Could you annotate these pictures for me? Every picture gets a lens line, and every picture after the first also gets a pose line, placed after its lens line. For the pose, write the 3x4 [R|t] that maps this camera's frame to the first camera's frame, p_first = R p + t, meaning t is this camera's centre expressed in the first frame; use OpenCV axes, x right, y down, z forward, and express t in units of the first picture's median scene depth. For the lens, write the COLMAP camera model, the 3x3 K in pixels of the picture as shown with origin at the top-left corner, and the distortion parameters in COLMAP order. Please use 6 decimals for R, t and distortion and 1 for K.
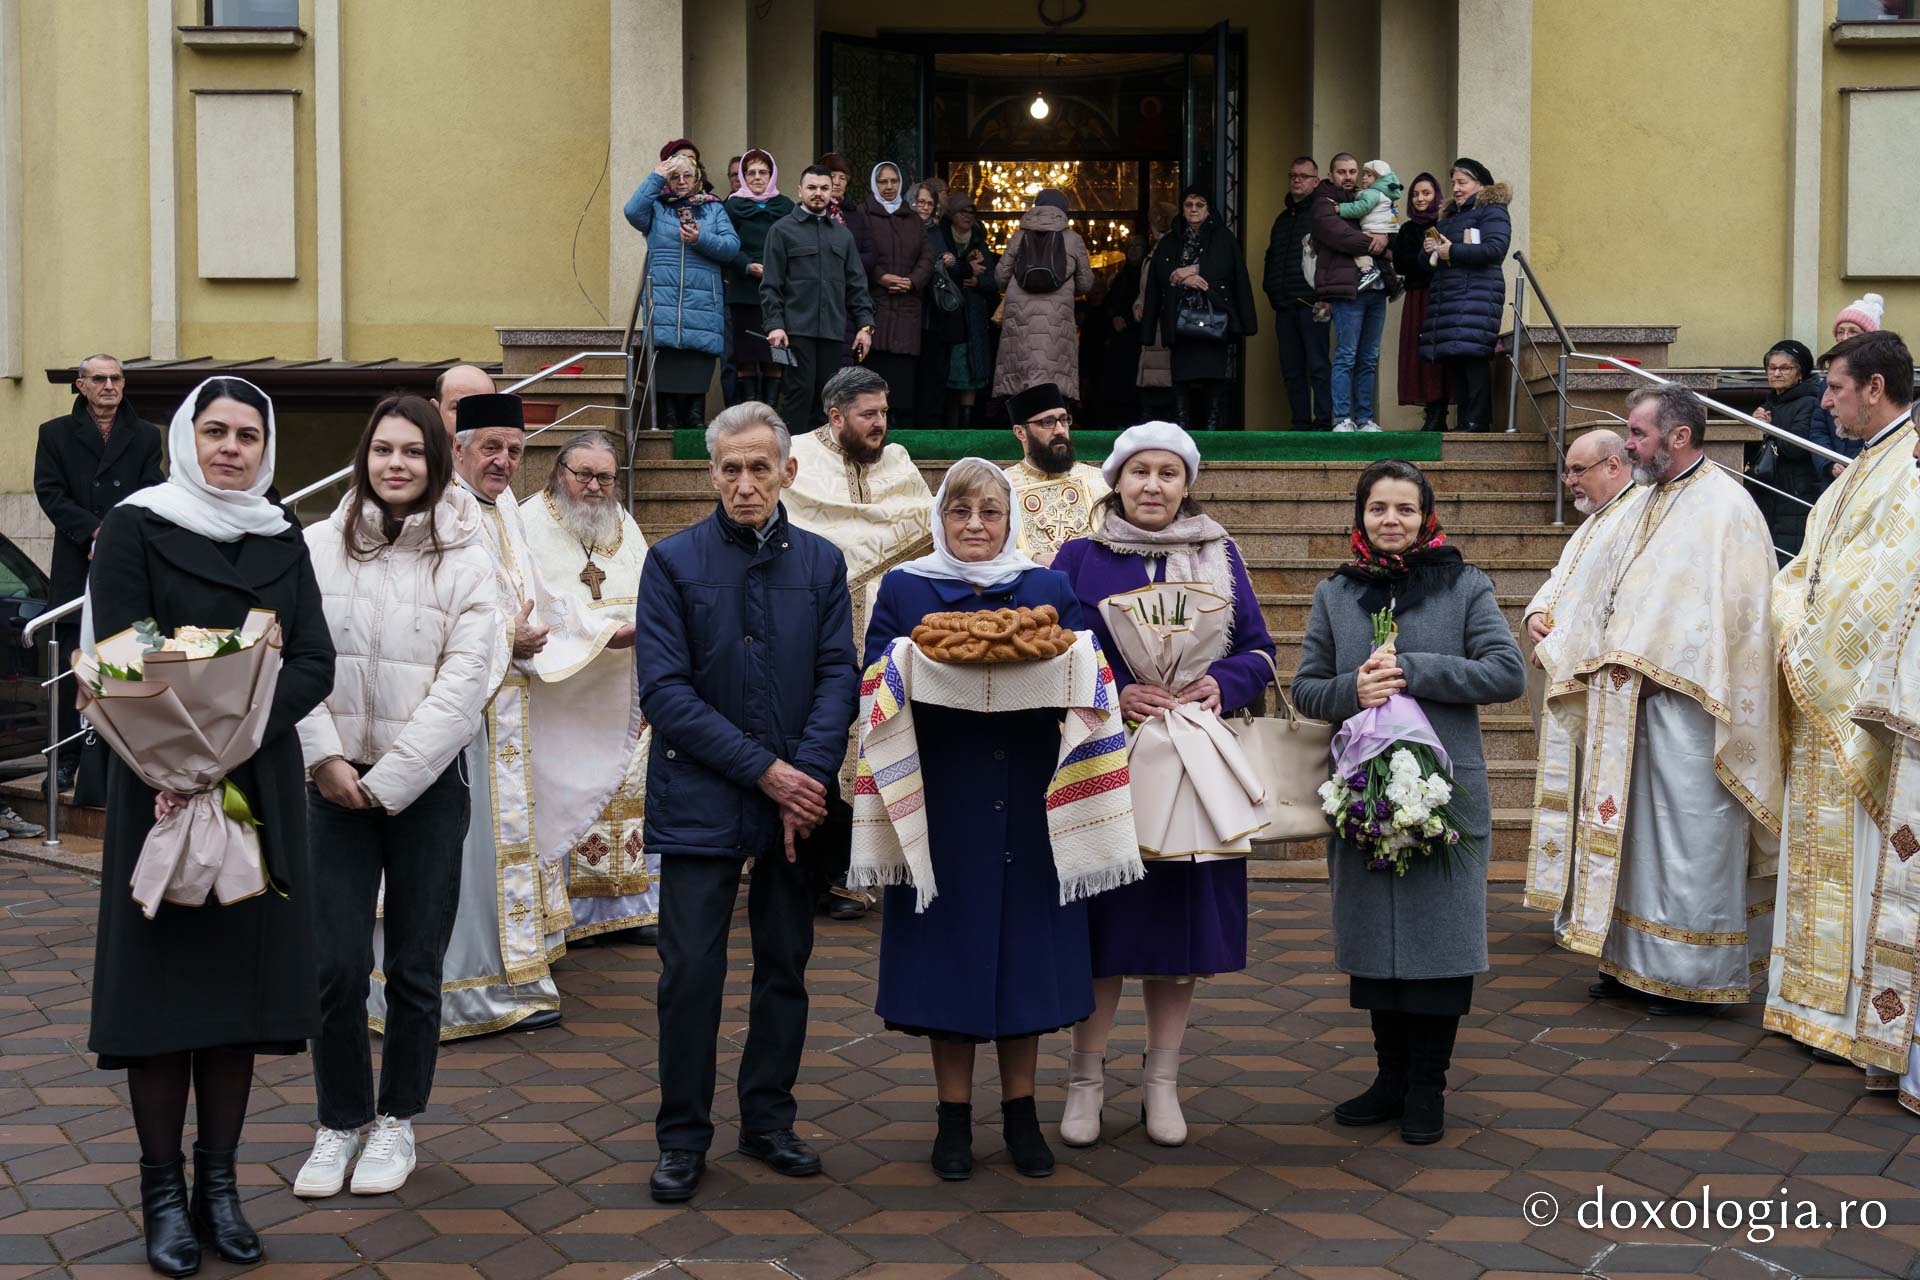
lens RADIAL K [[2326.1, 0, 964.0], [0, 2326.1, 636.9], [0, 0, 1]] dist [-0.000743, 0.000000]
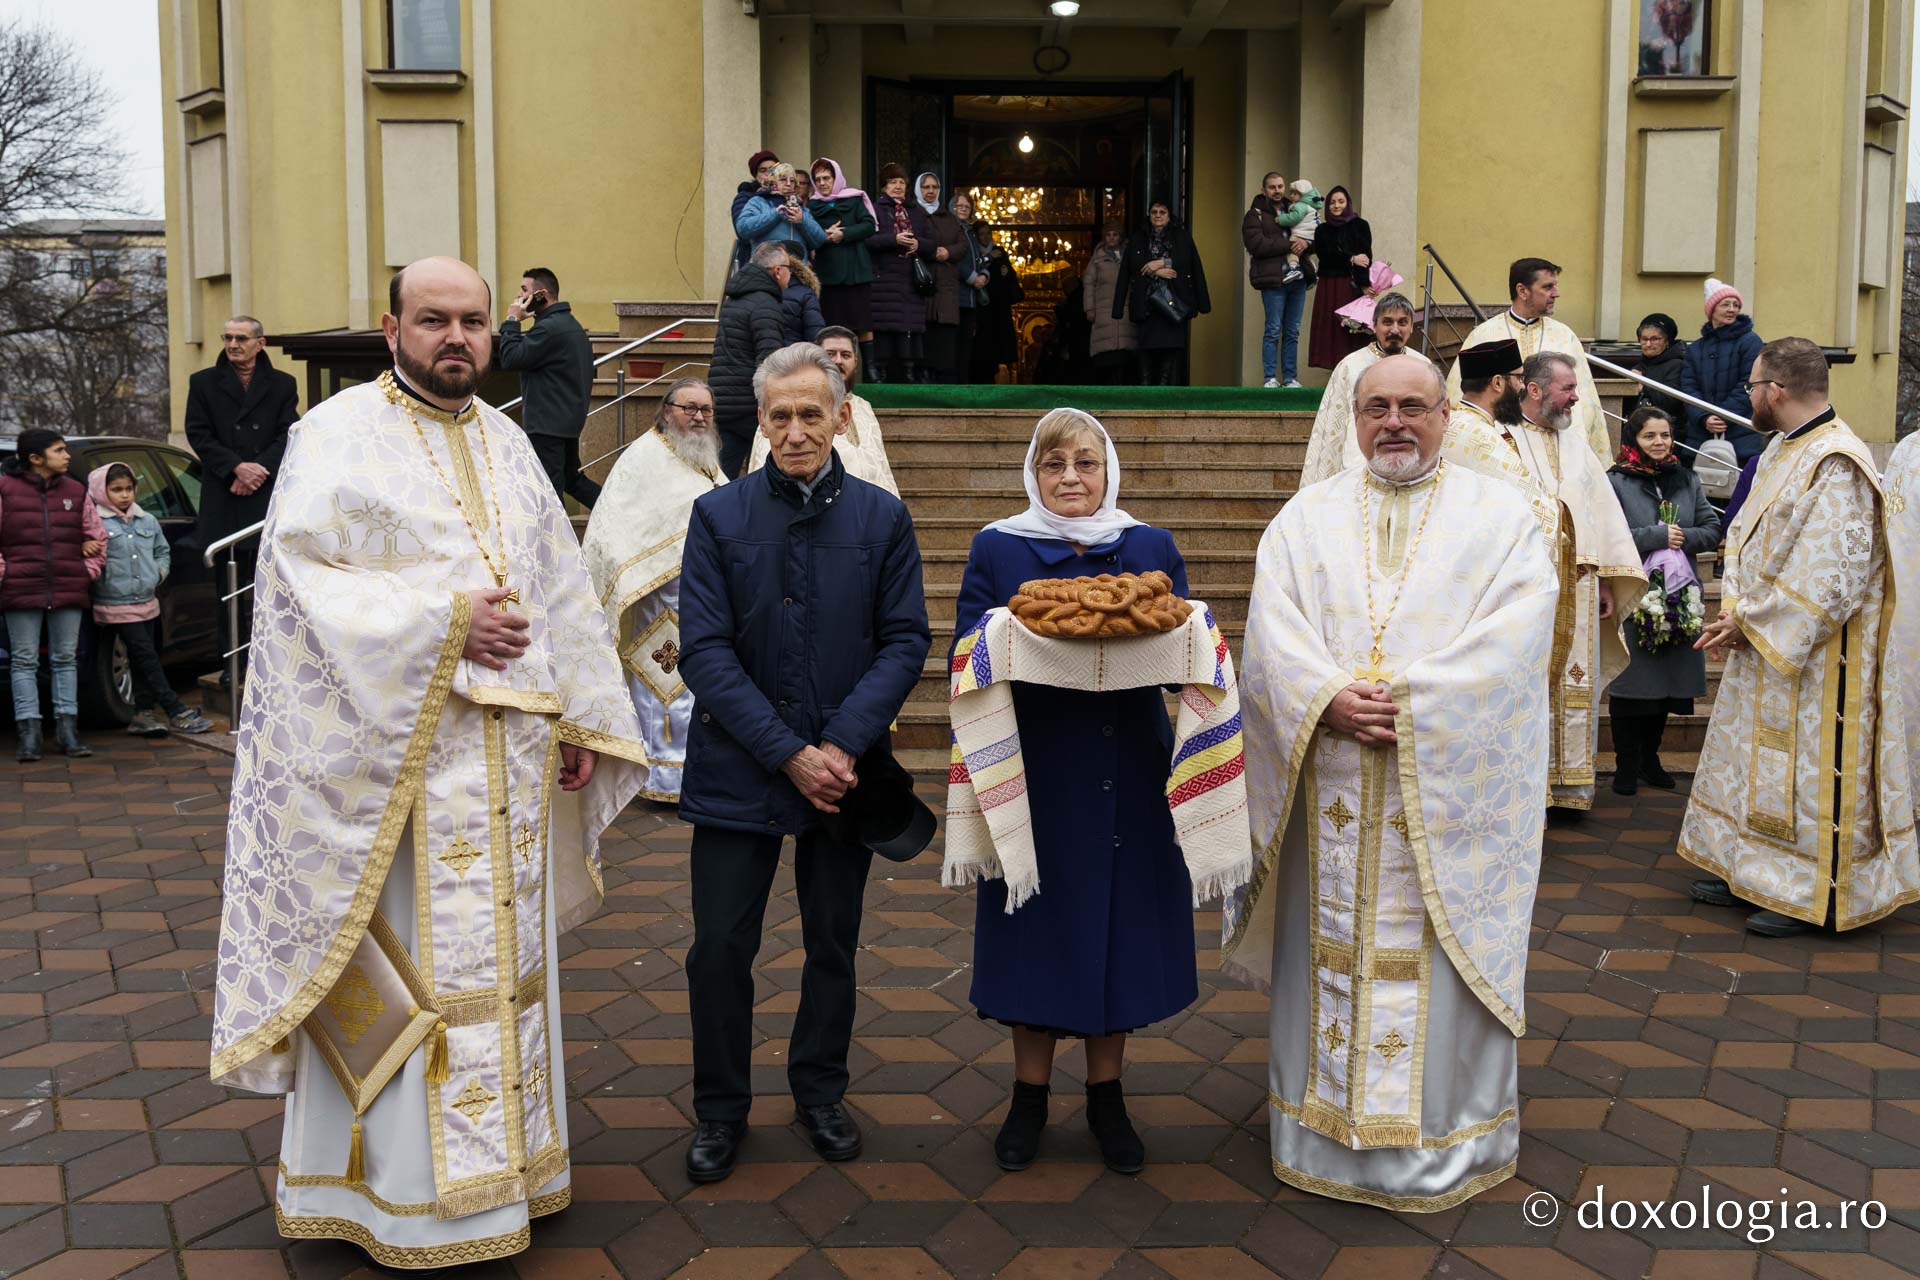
lens RADIAL K [[1441.7, 0, 979.7], [0, 1441.7, 606.7], [0, 0, 1]] dist [-0.008896, -0.006073]
pose [[0.999693, -0.001920, 0.024714, -0.025150], [0.000459, 0.998260, 0.058966, -0.016842], [-0.024784, -0.058936, 0.997954, 0.233471]]
